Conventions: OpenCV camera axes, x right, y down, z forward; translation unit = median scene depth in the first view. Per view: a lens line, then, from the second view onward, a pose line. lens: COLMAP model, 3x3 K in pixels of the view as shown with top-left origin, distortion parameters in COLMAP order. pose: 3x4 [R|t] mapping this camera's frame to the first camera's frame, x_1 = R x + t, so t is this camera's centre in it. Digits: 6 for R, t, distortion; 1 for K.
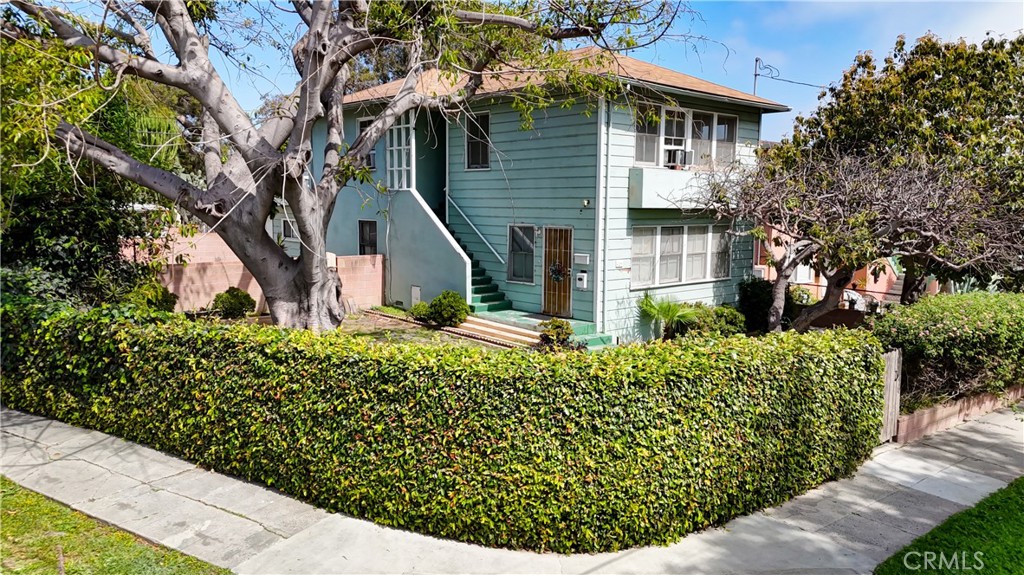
lens RADIAL K [[751.0, 0, 515.5], [0, 751.0, 286.4], [0, 0, 1]] dist [0.081300, -0.041828]
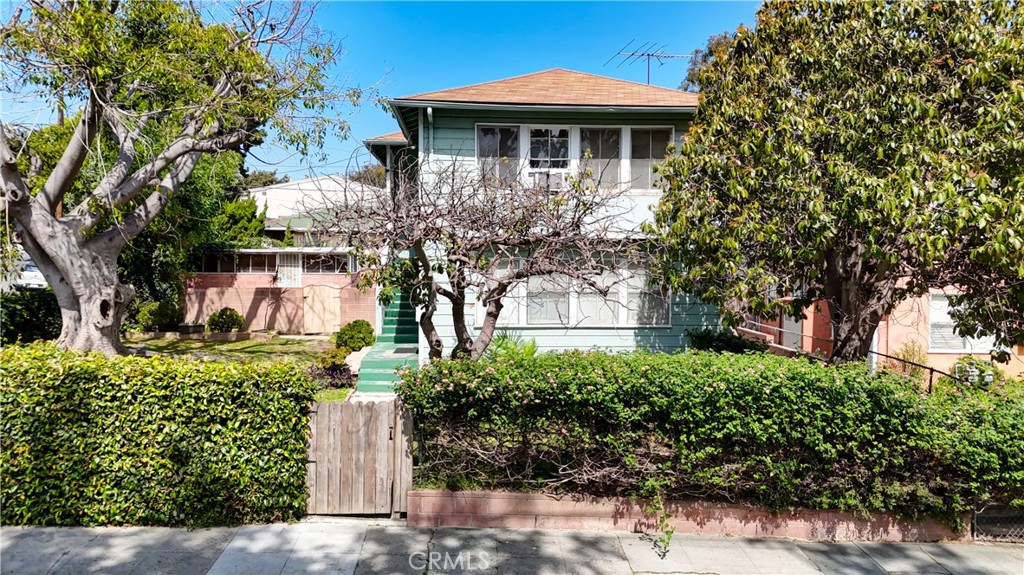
lens RADIAL K [[751.0, 0, 515.5], [0, 751.0, 286.4], [0, 0, 1]] dist [0.081300, -0.041828]
pose [[0.783608, 0.020812, -0.620907, 0.946418], [-0.065204, 0.996674, -0.048882, -0.004807], [0.617824, 0.078789, 0.782359, 0.392165]]
